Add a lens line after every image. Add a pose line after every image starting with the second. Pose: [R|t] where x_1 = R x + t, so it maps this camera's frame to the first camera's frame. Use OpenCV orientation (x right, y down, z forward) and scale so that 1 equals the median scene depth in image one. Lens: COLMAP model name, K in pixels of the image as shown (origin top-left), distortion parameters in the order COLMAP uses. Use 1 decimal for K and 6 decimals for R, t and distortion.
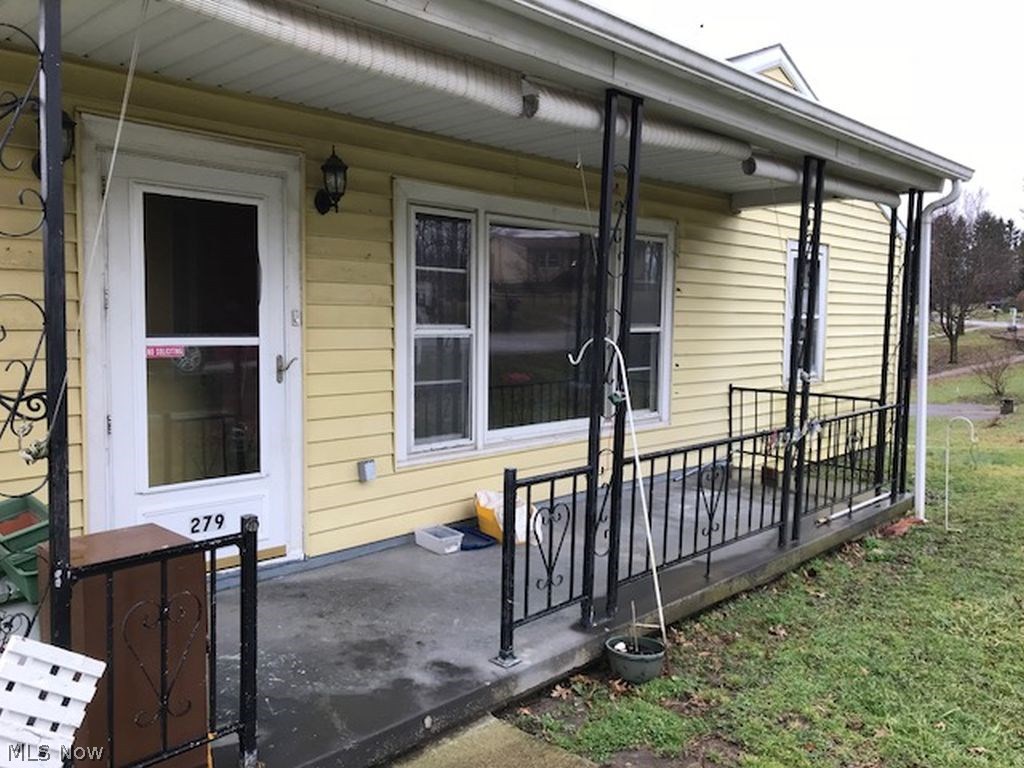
lens RADIAL K [[834.2, 0, 512.0], [0, 834.2, 384.0], [0, 0, 1]] dist [-0.000084, -0.008341]
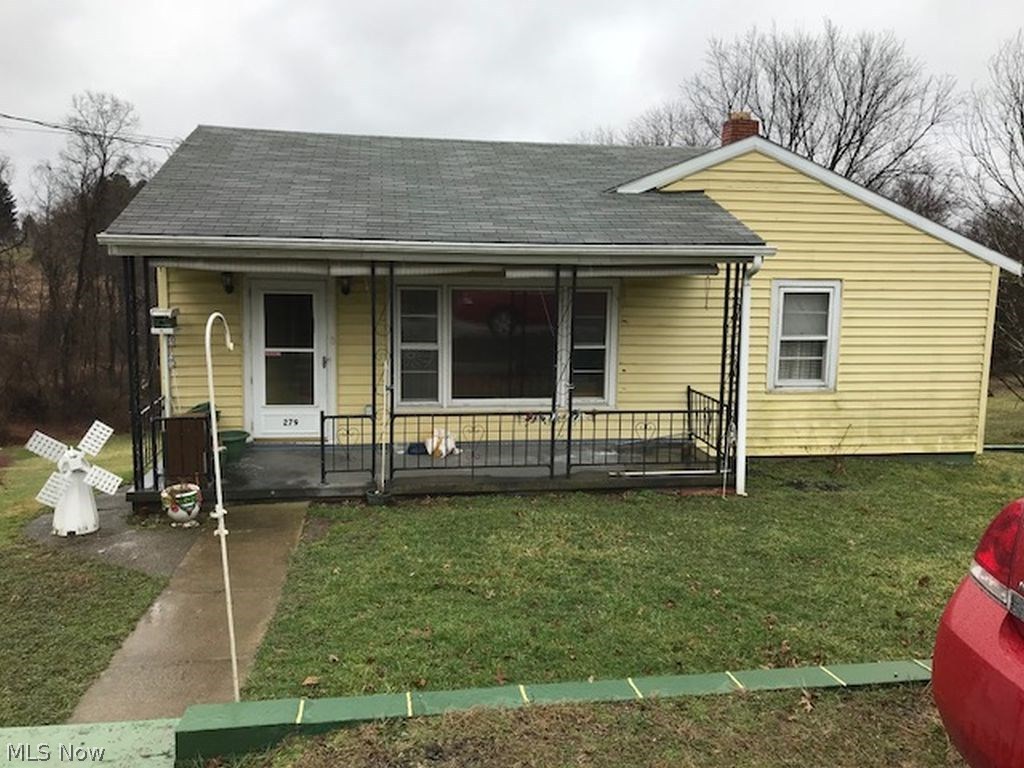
lens RADIAL K [[848.5, 0, 517.6], [0, 848.5, 382.7], [0, 0, 1]] dist [0.028689, -0.028684]
pose [[0.797512, 0.090064, -0.596543, 1.538713], [-0.058465, 0.995678, 0.072162, -0.160070], [0.600464, -0.022674, 0.799330, -0.566608]]
